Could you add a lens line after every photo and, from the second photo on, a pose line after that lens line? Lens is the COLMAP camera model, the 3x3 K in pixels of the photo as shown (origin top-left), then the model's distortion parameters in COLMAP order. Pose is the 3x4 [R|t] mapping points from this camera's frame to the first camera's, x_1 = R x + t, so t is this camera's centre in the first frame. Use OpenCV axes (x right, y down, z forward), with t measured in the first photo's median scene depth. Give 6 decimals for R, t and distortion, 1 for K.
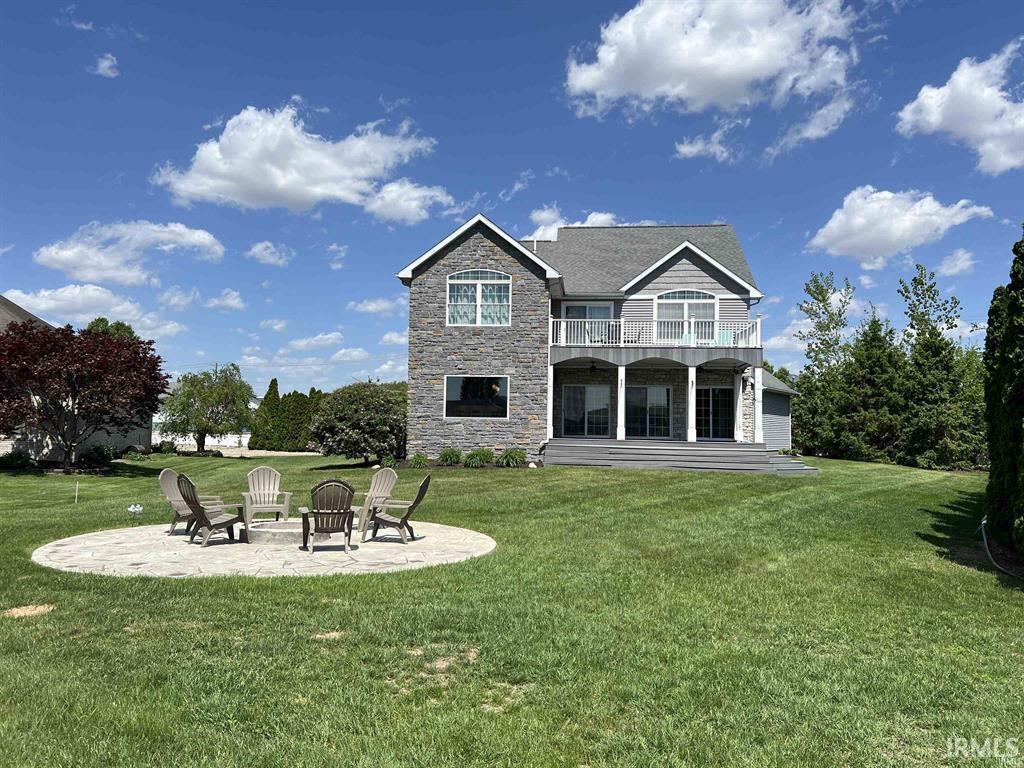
lens RADIAL K [[779.0, 0, 517.6], [0, 779.0, 380.7], [0, 0, 1]] dist [0.044455, -0.043295]
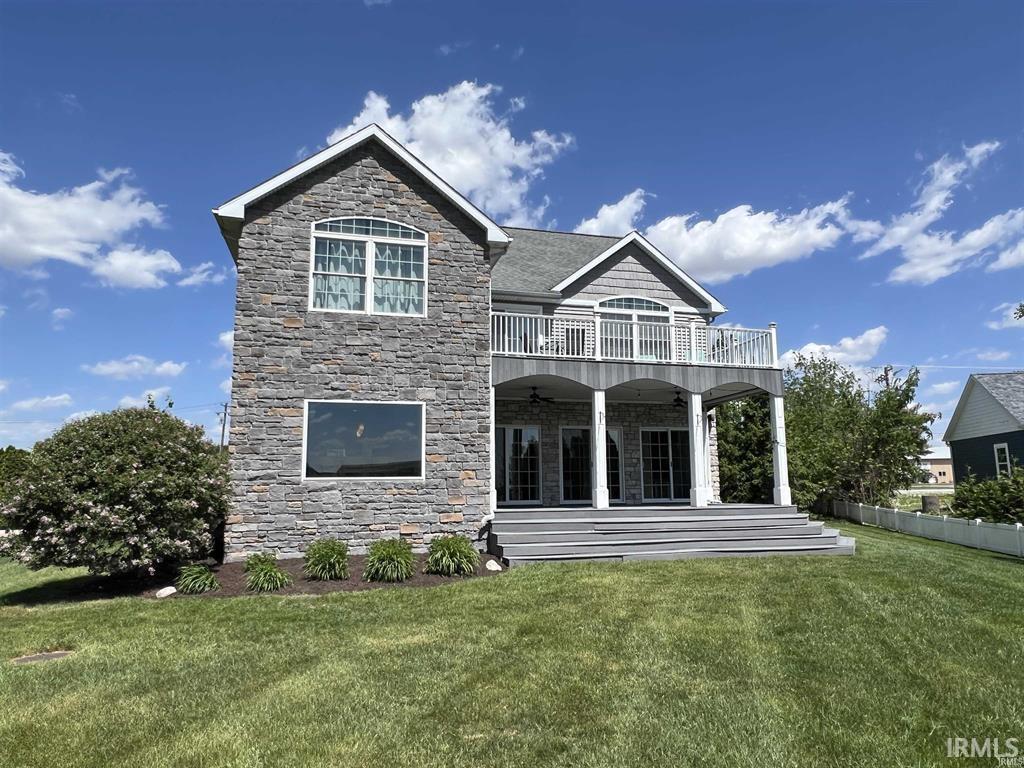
lens RADIAL K [[663.0, 0, 504.8], [0, 663.0, 391.6], [0, 0, 1]] dist [-0.001998, -0.002592]
pose [[0.929391, 0.028458, 0.367999, -0.133920], [0.003247, 0.996354, -0.085251, 0.026973], [-0.369084, 0.080426, 0.925910, 0.521512]]
